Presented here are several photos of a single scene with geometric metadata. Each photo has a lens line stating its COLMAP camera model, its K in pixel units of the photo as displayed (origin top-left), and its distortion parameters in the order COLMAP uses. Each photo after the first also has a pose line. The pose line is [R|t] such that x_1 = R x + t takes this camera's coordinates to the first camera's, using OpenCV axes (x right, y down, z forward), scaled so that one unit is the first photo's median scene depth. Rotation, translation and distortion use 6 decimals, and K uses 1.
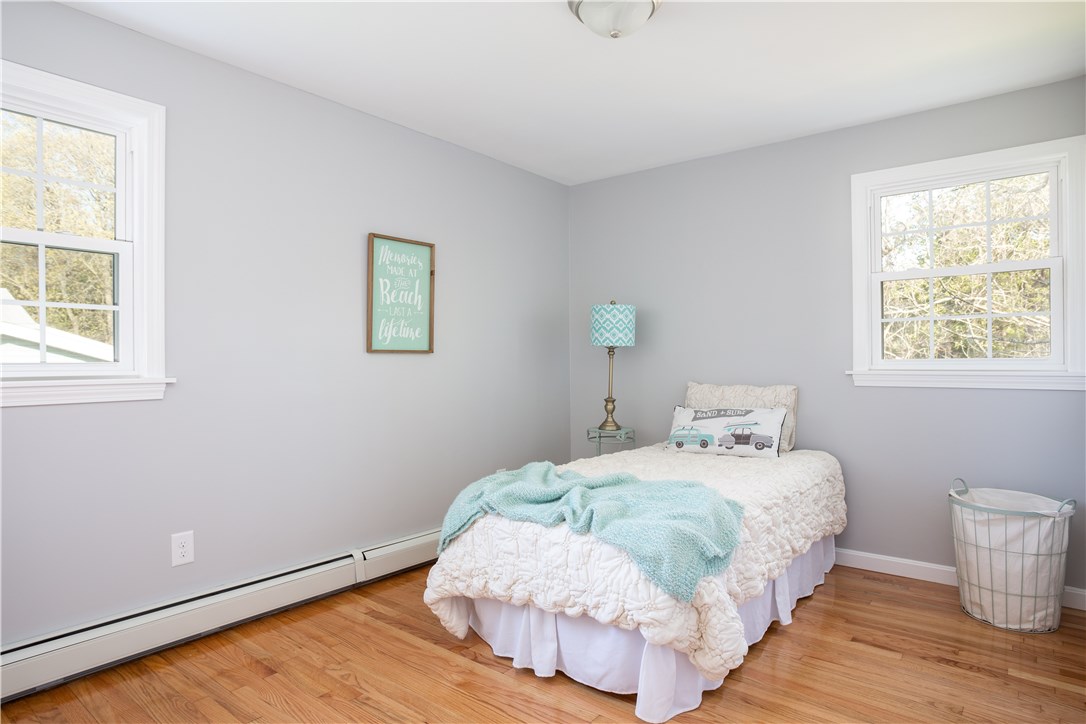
lens RADIAL K [[623.4, 0, 541.8], [0, 623.4, 359.9], [0, 0, 1]] dist [-0.022462, 0.000241]
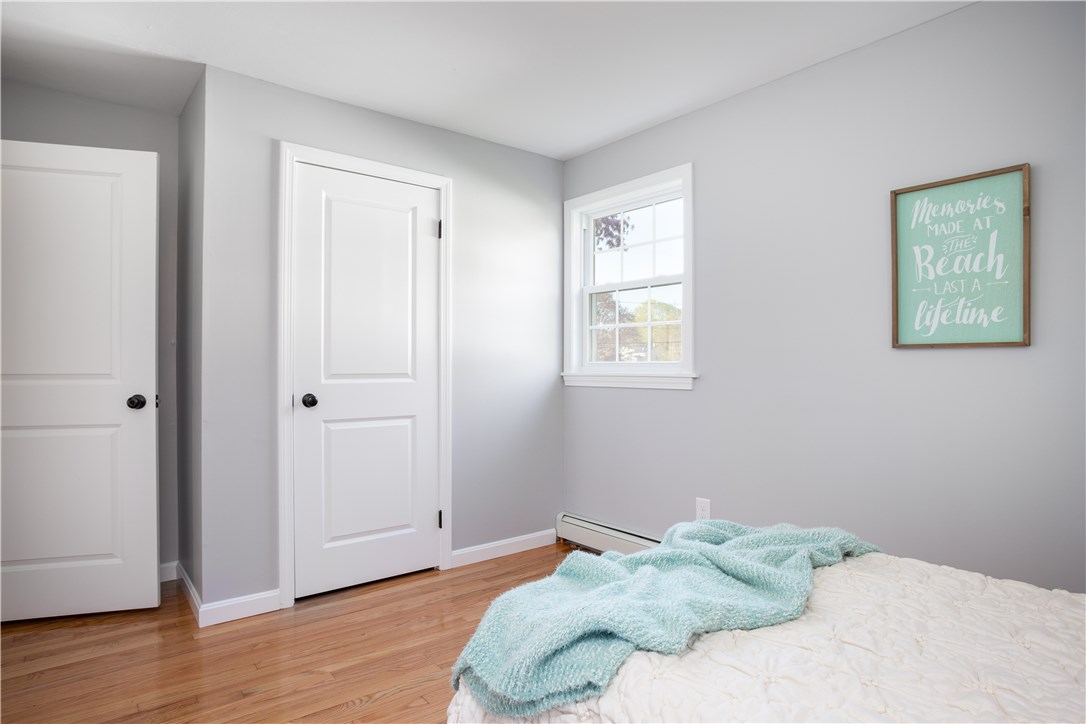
lens RADIAL K [[623.4, 0, 542.2], [0, 623.4, 362.3], [0, 0, 1]] dist [-0.022462, 0.000241]
pose [[-0.215412, 0.005598, -0.976507, 0.531224], [0.005637, 0.999974, 0.004489, -0.000768], [0.976507, -0.004537, -0.215438, 0.710849]]
